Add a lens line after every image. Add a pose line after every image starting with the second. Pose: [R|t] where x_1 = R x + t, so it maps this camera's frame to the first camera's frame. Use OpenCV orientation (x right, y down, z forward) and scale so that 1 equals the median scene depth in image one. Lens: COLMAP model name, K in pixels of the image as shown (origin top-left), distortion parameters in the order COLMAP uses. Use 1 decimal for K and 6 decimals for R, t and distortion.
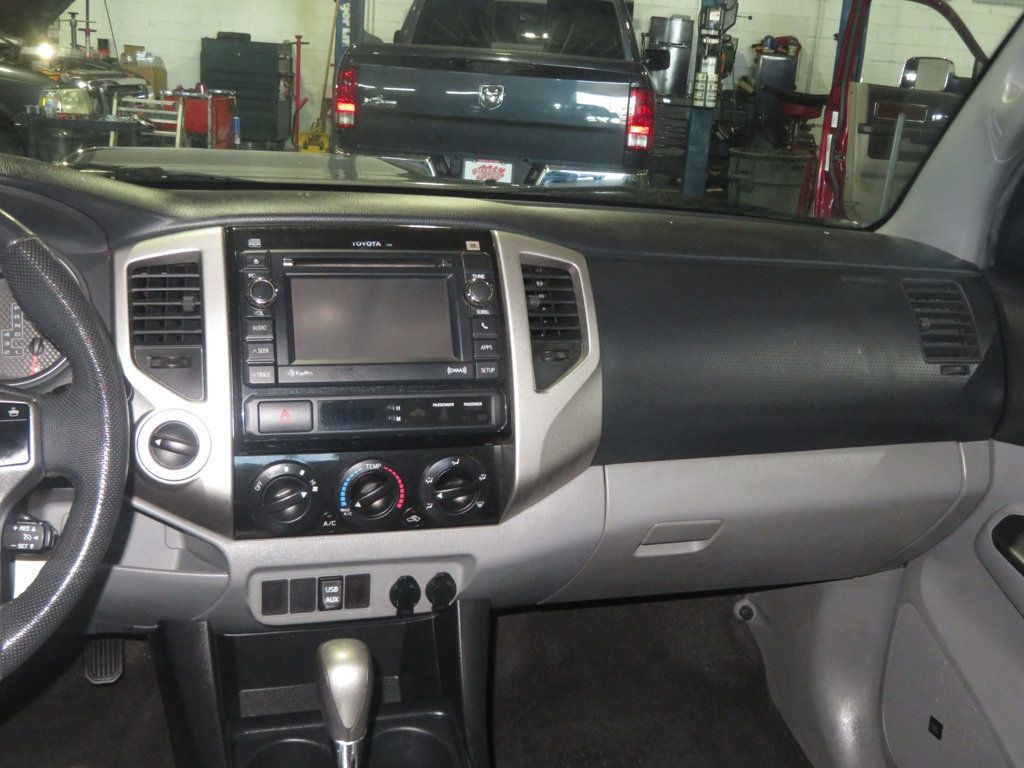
lens RADIAL K [[1202.8, 0, 512.0], [0, 1202.8, 384.0], [0, 0, 1]] dist [-0.026568, 0.022582]
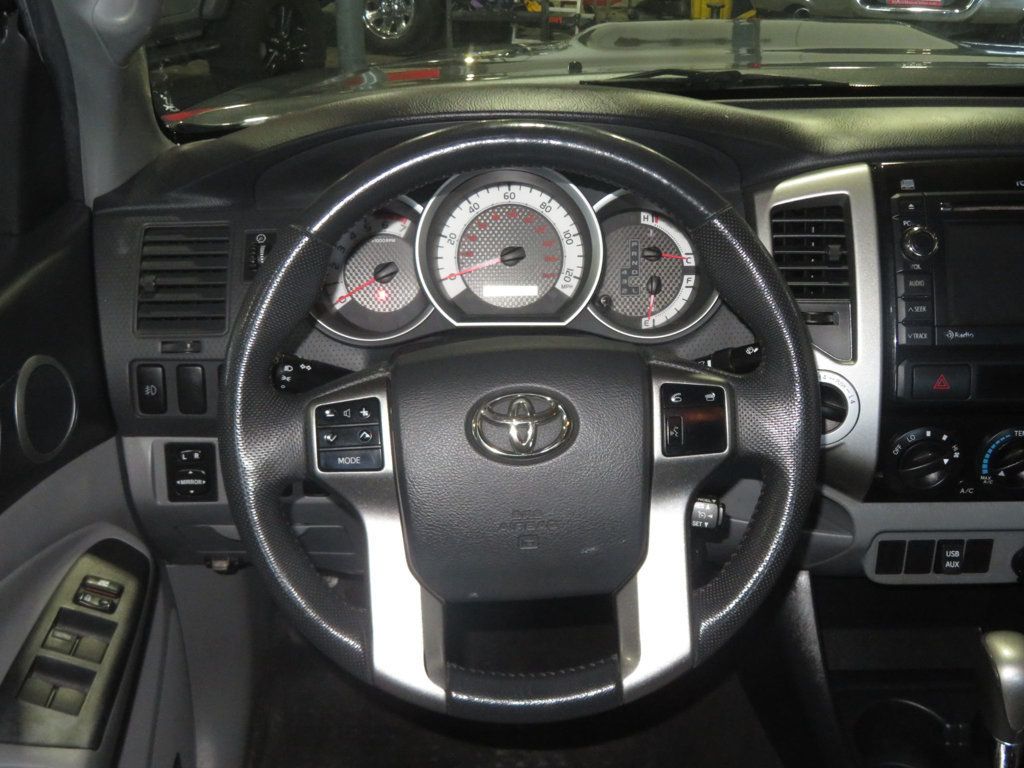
lens RADIAL K [[1202.8, 0, 512.0], [0, 1202.8, 384.0], [0, 0, 1]] dist [-0.026568, 0.022582]
pose [[0.954377, 0.062808, -0.291925, -0.213087], [-0.017371, 0.987651, 0.155704, -0.098556], [0.298099, -0.143529, 0.943682, 0.036822]]
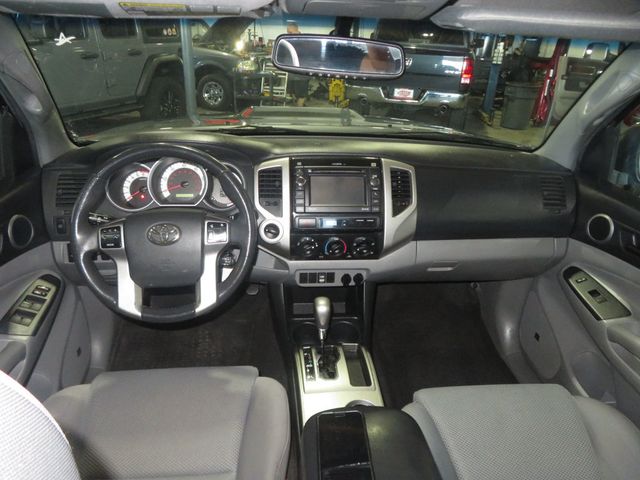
lens RADIAL K [[457.3, 0, 317.8], [0, 457.3, 238.2], [0, 0, 1]] dist [0.004028, 0.002529]
pose [[0.978392, 0.060432, -0.197731, 0.063411], [-0.029191, 0.987127, 0.157251, -0.108263], [0.204689, -0.148081, 0.967561, -0.112999]]
